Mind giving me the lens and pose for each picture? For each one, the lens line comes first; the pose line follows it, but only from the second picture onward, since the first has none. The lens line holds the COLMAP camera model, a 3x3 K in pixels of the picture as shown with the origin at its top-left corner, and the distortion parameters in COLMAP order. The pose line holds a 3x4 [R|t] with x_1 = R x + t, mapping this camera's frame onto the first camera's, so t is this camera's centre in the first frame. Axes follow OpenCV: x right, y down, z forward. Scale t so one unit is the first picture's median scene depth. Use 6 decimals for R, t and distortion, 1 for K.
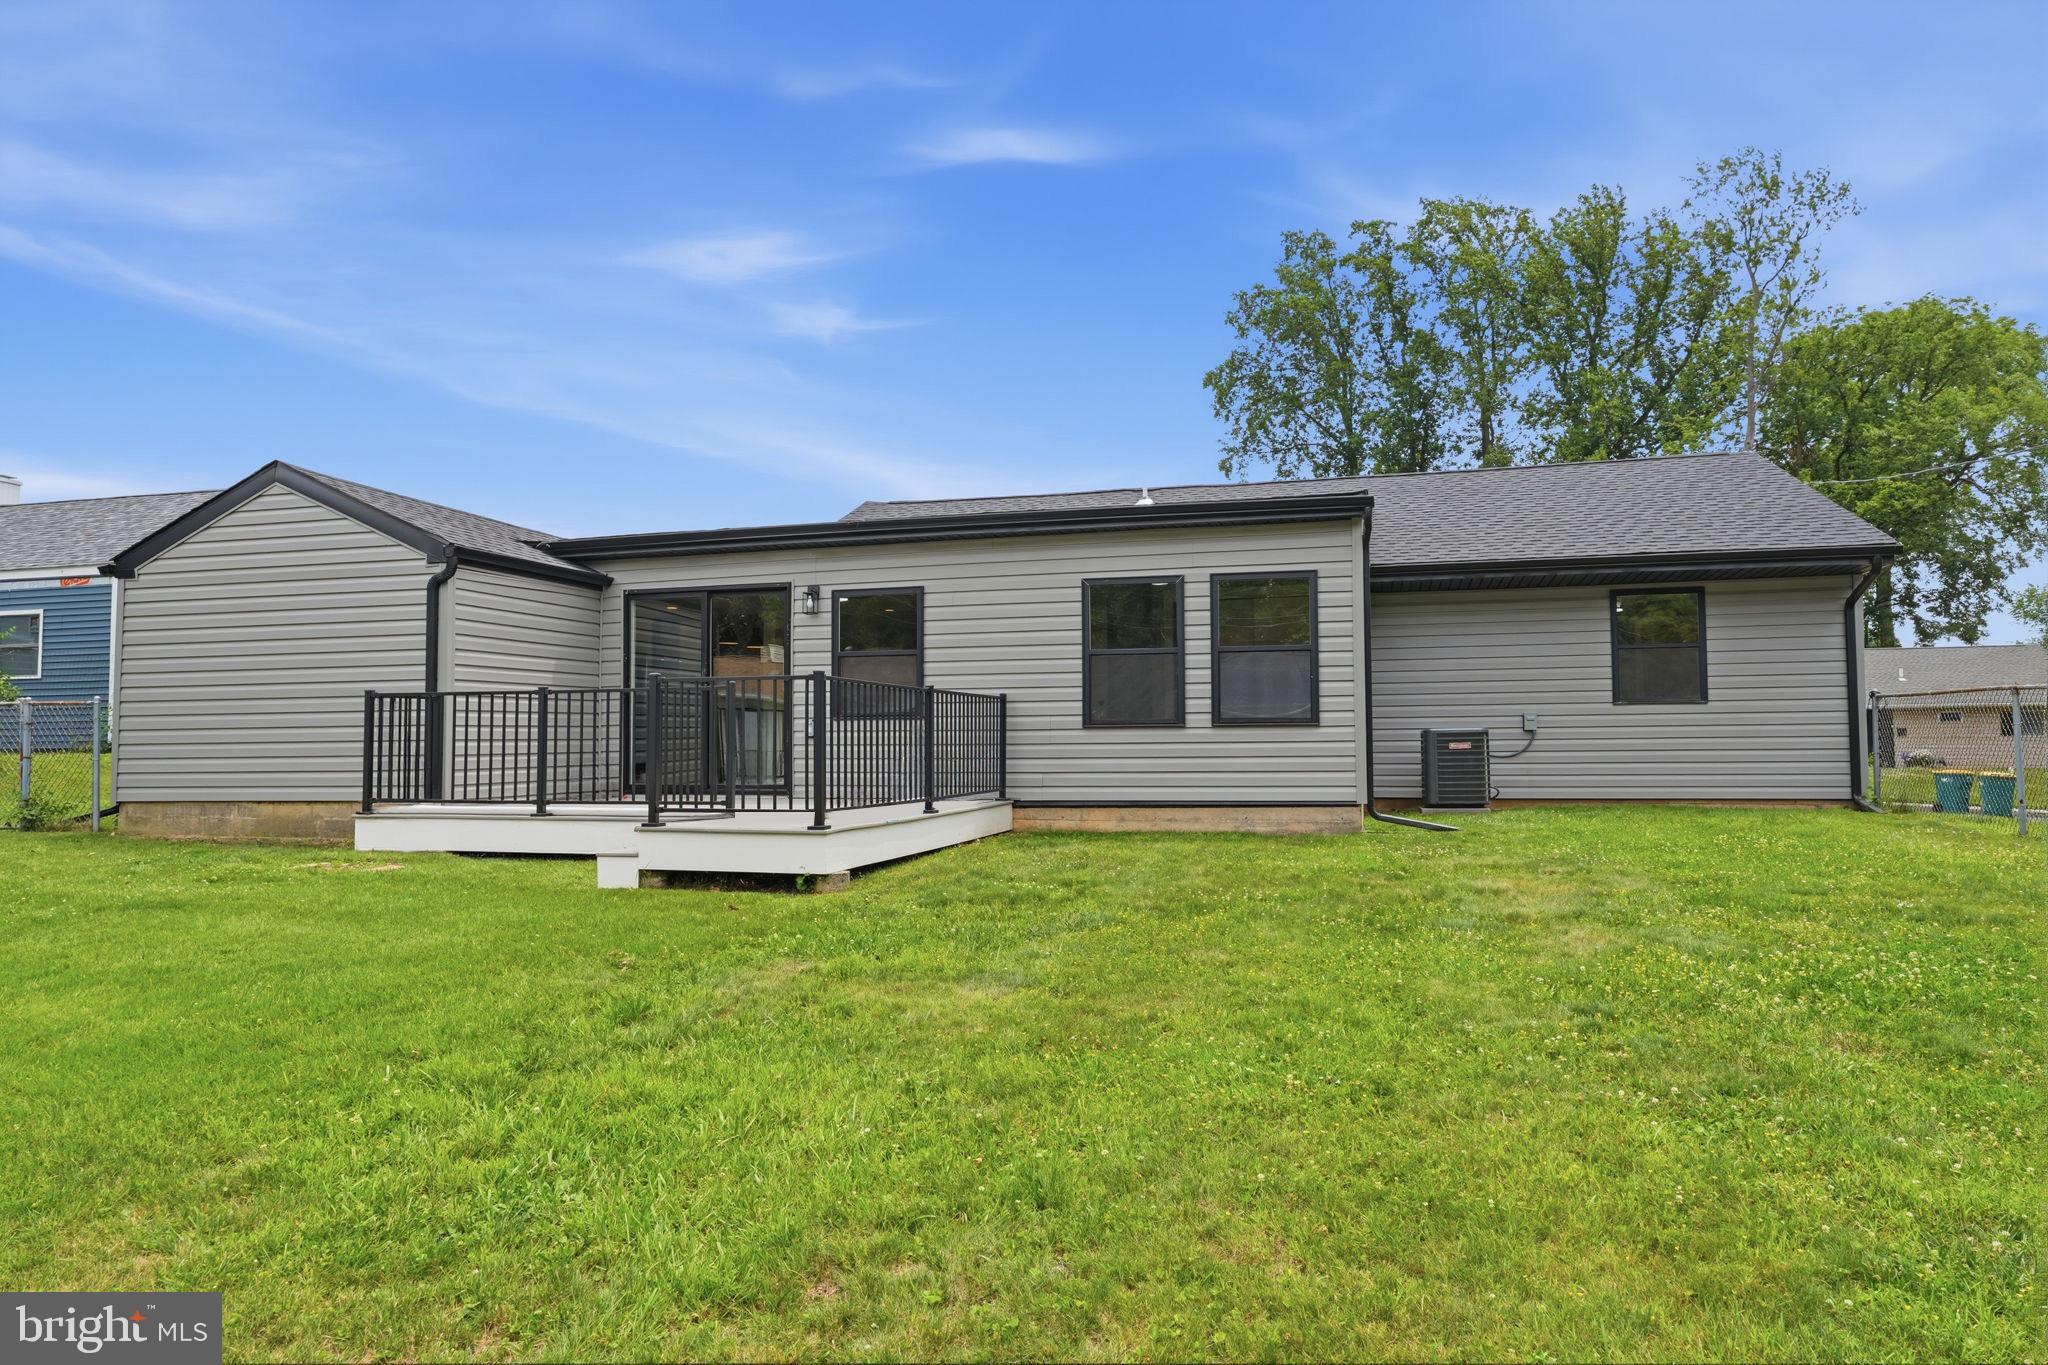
lens RADIAL K [[1194.0, 0, 1081.2], [0, 1194.0, 677.2], [0, 0, 1]] dist [0.003419, 0.001997]
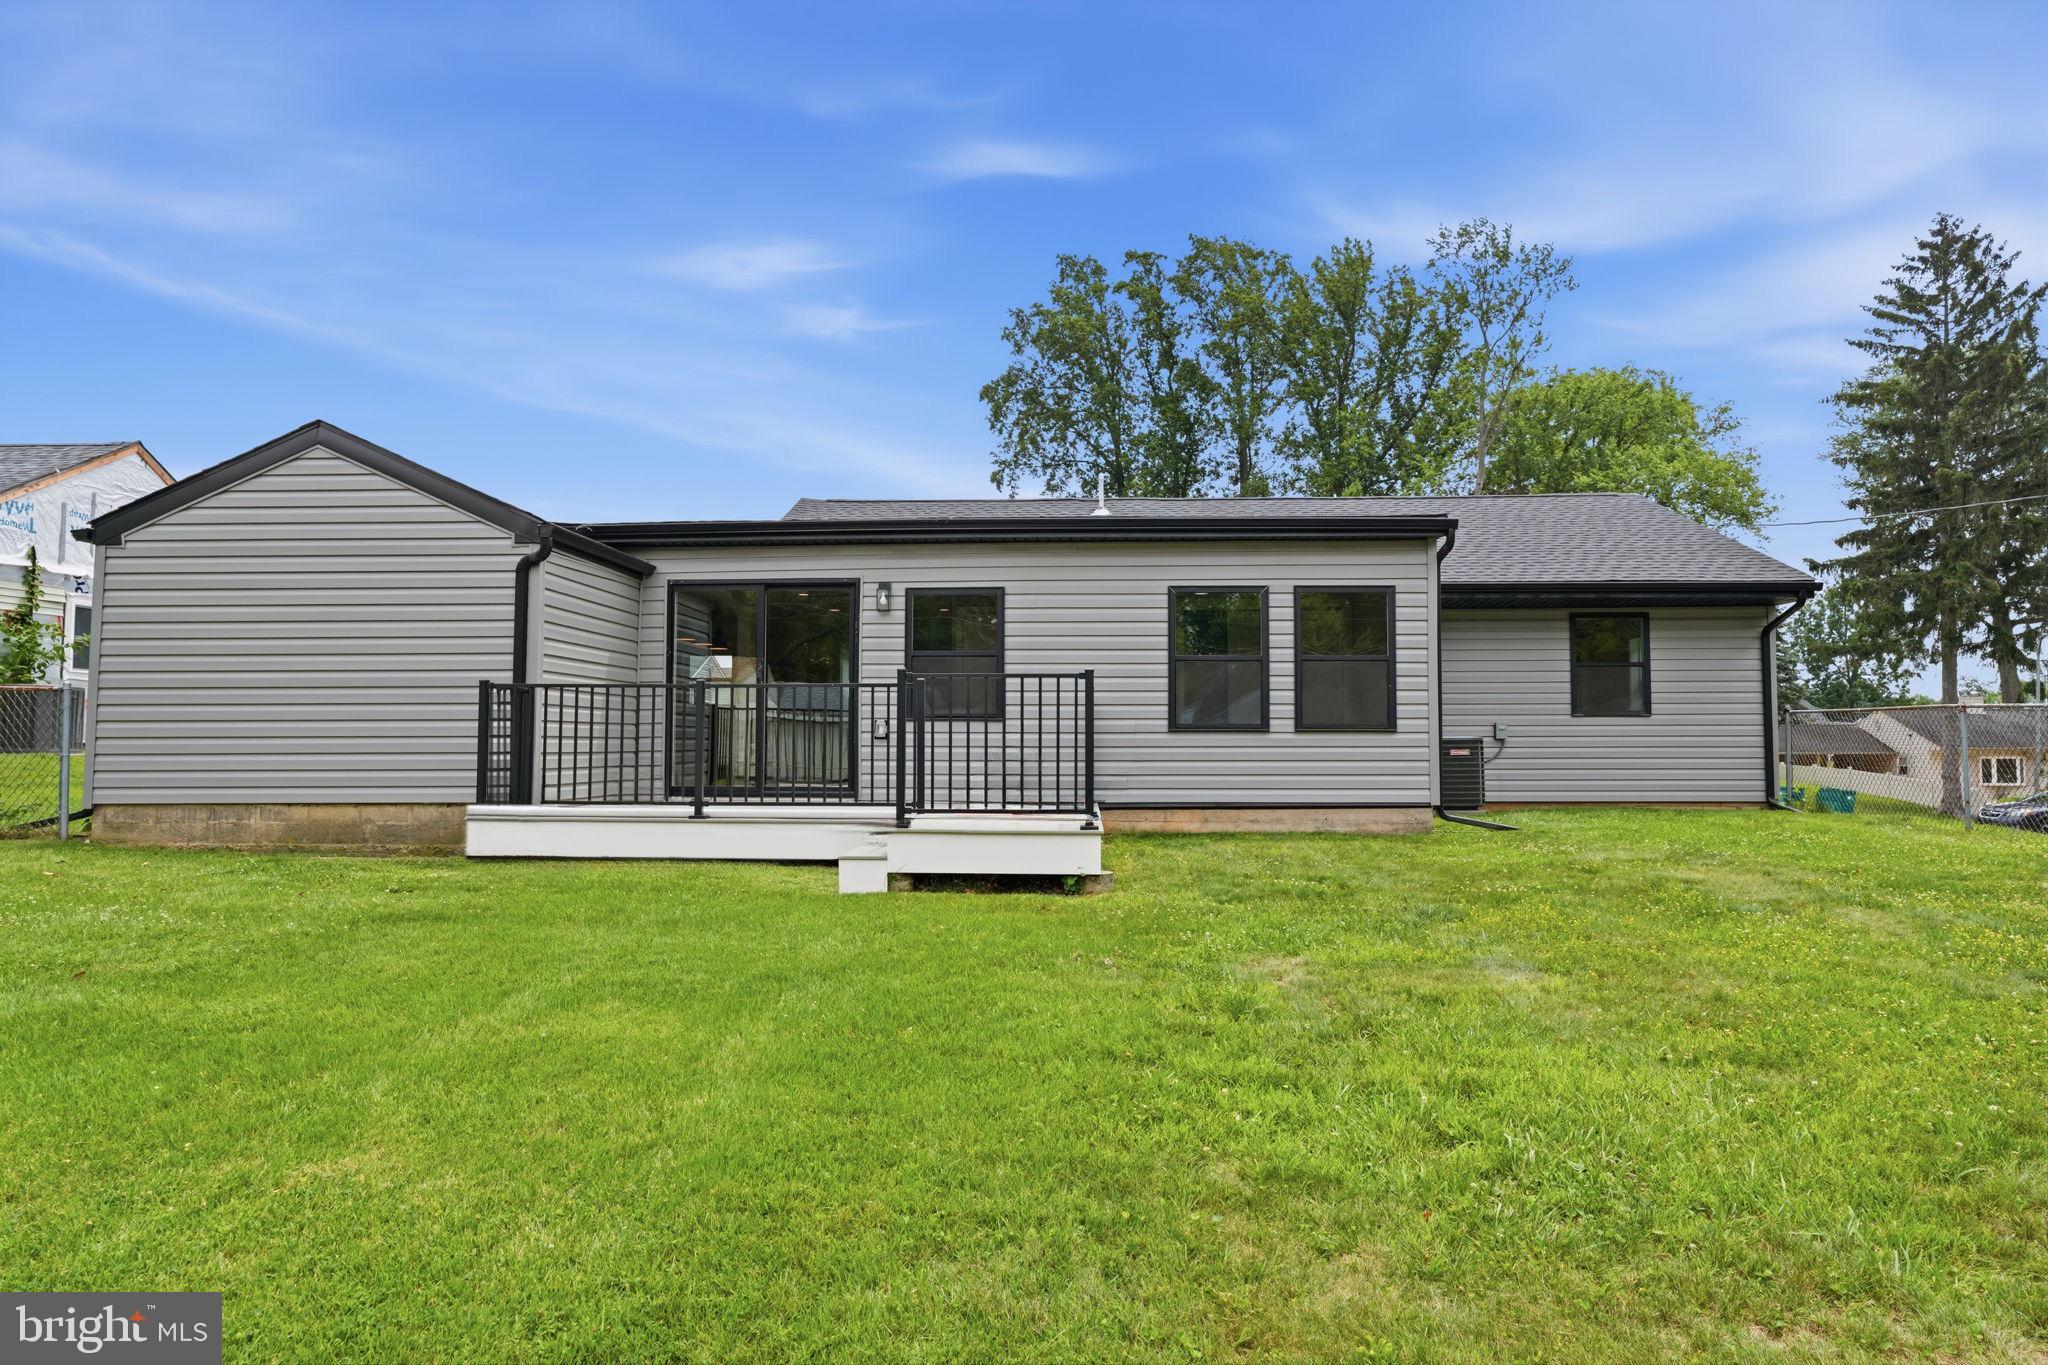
lens RADIAL K [[1185.0, 0, 1020.0], [0, 1185.0, 678.9], [0, 0, 1]] dist [-0.003653, 0.004967]
pose [[0.979352, 0.020632, 0.201107, -0.280136], [-0.019660, 0.999783, -0.006830, 0.005848], [-0.201204, 0.002735, 0.979546, 0.027338]]
